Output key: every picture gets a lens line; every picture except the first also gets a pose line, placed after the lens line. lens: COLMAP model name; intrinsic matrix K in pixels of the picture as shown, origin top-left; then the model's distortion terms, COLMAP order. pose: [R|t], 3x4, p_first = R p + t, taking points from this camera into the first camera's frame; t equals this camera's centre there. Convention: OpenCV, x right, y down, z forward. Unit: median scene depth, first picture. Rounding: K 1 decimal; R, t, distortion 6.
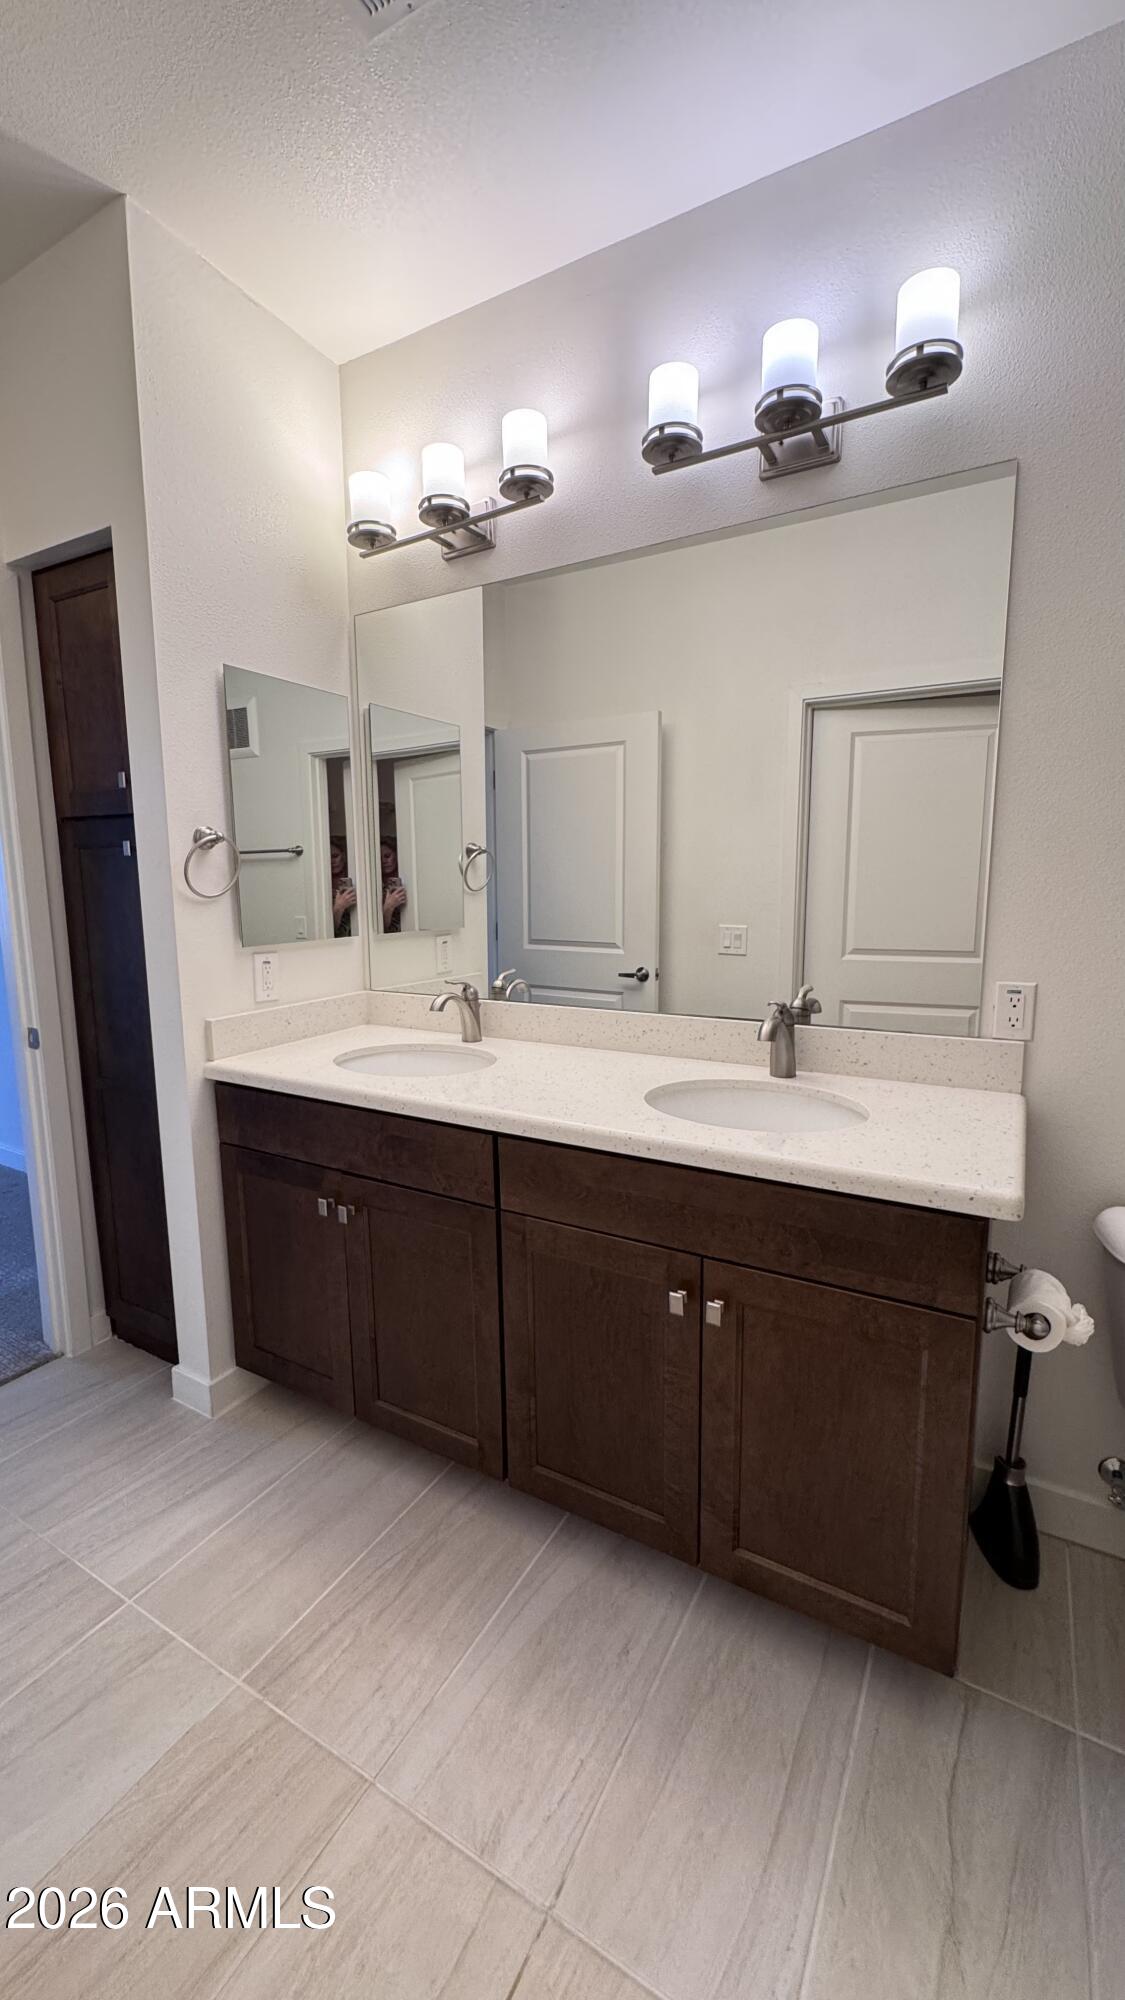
lens RADIAL K [[792.9, 0, 561.2], [0, 792.9, 996.0], [0, 0, 1]] dist [-0.003333, 0.000321]
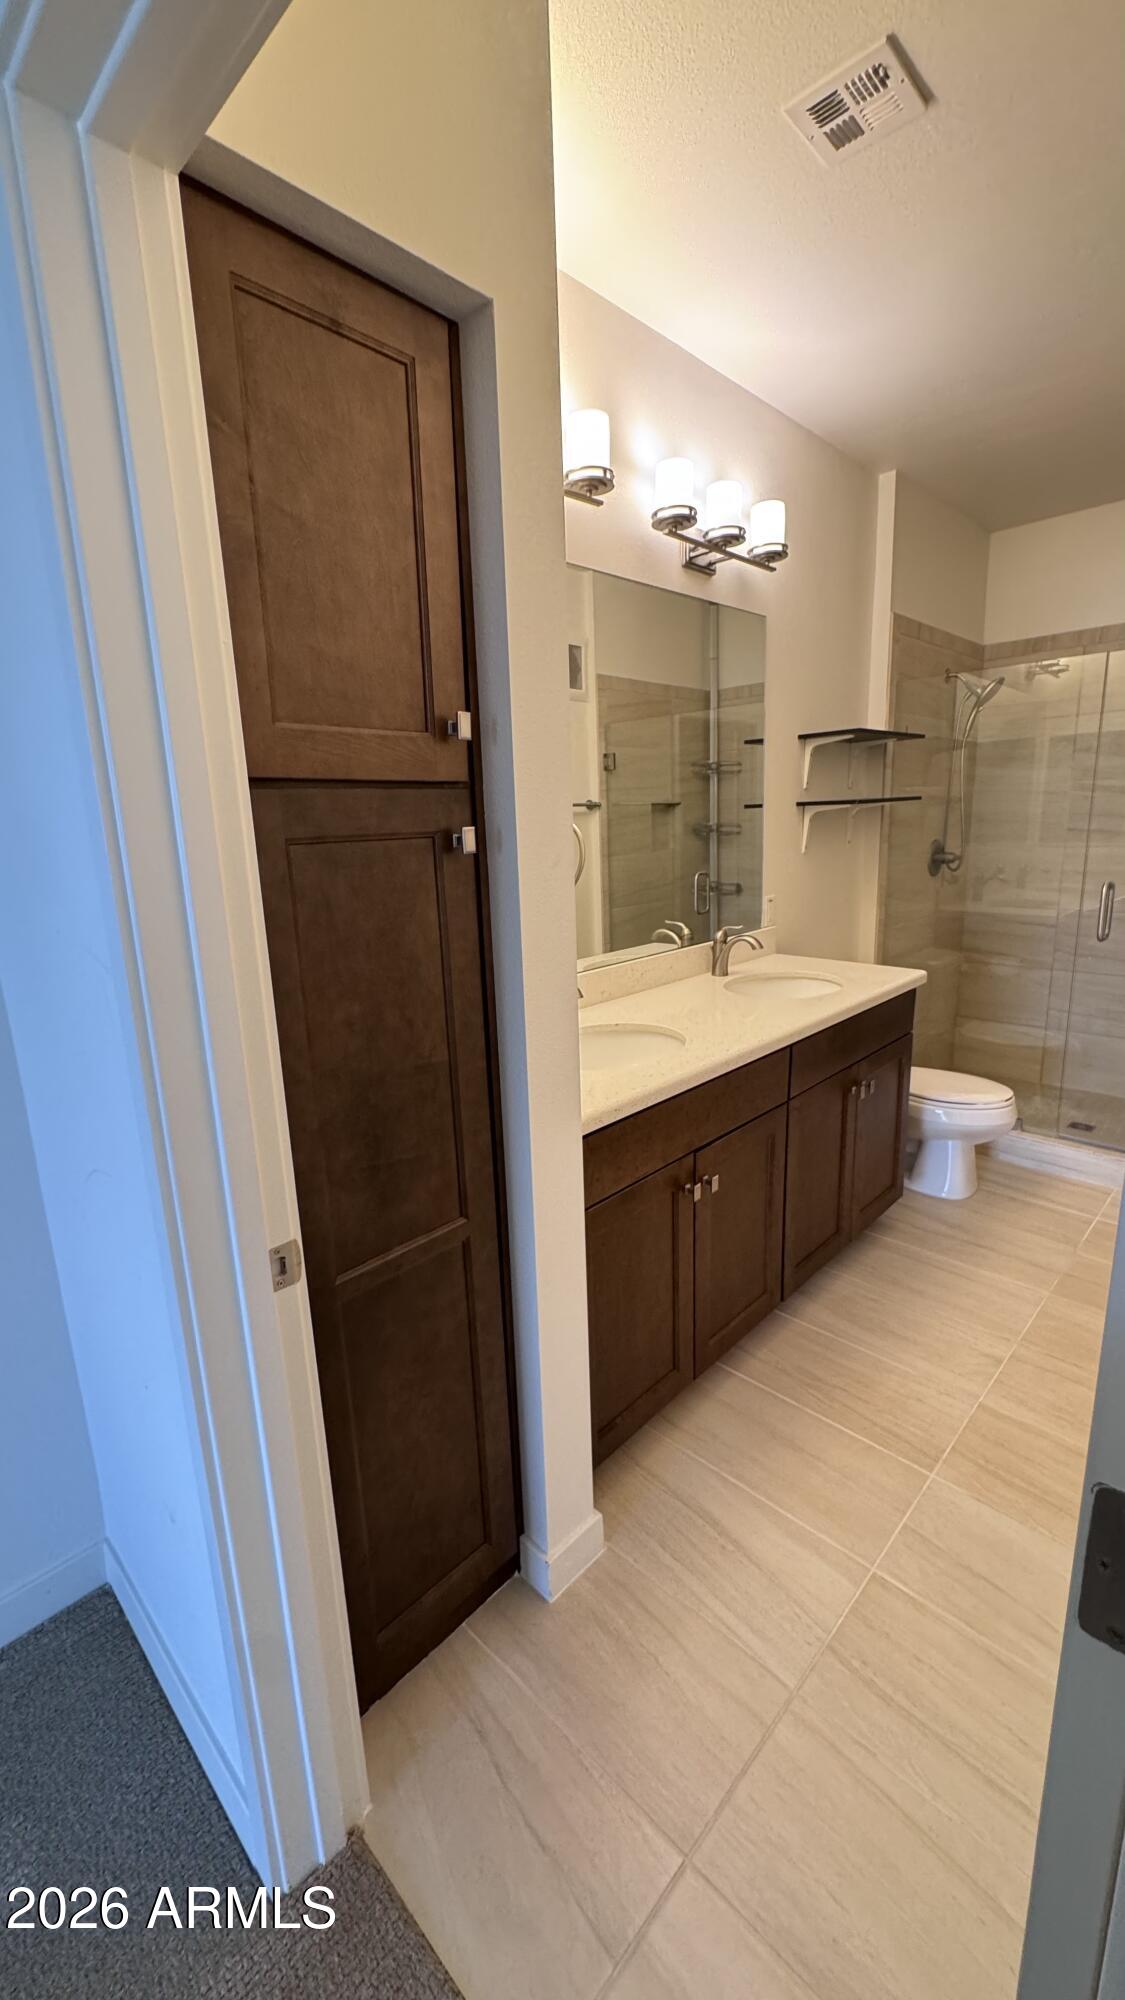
lens RADIAL K [[792.9, 0, 561.2], [0, 792.9, 996.0], [0, 0, 1]] dist [-0.003333, 0.000321]
pose [[0.255089, -0.215150, 0.942677, -1.419235], [0.172891, 0.969368, 0.174458, -0.206075], [-0.951335, 0.118478, 0.284472, 0.973220]]
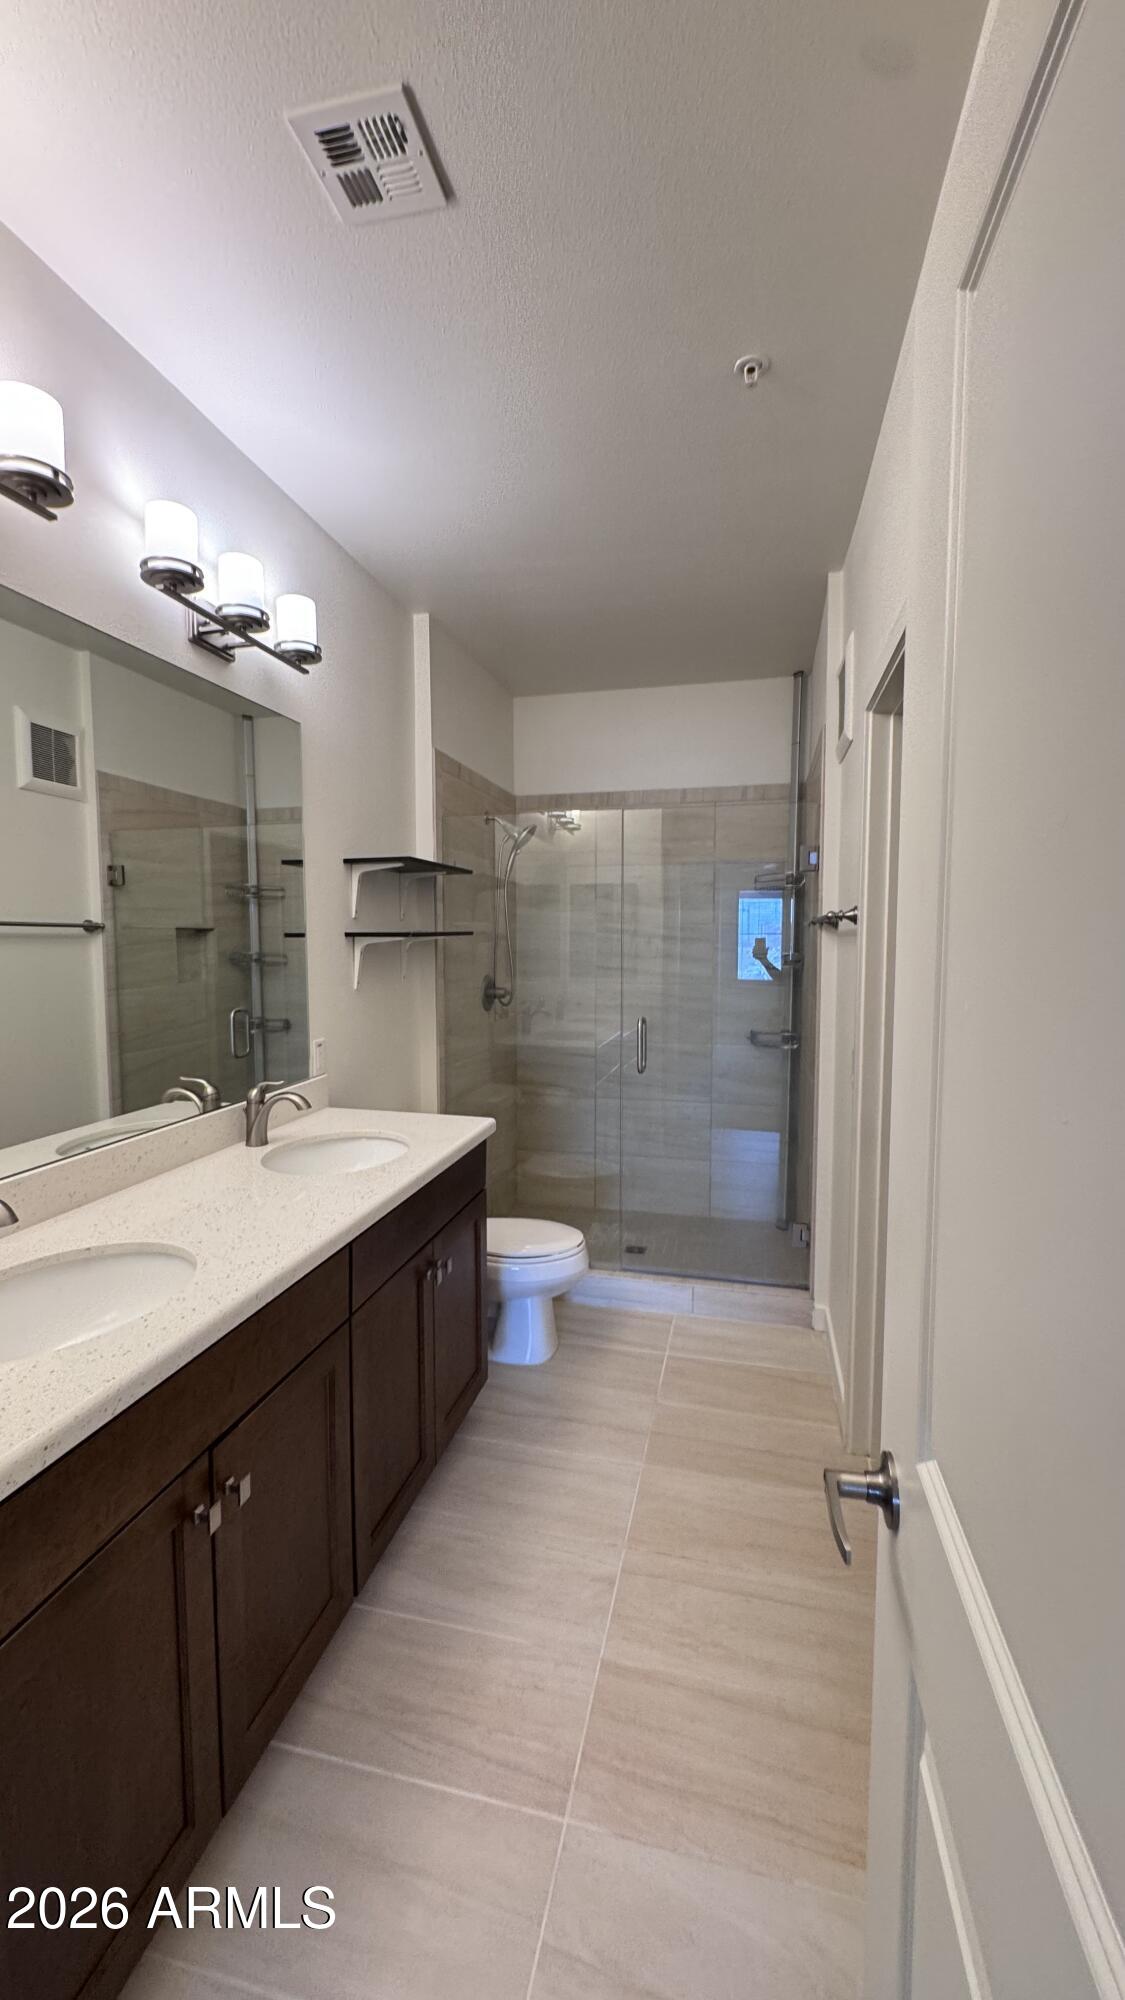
lens RADIAL K [[792.9, 0, 561.2], [0, 792.9, 996.0], [0, 0, 1]] dist [-0.003333, 0.000321]
pose [[-0.280181, -0.061298, 0.957988, -1.113015], [0.140609, 0.984575, 0.104122, -0.205241], [-0.949594, 0.163875, -0.267240, 0.957391]]
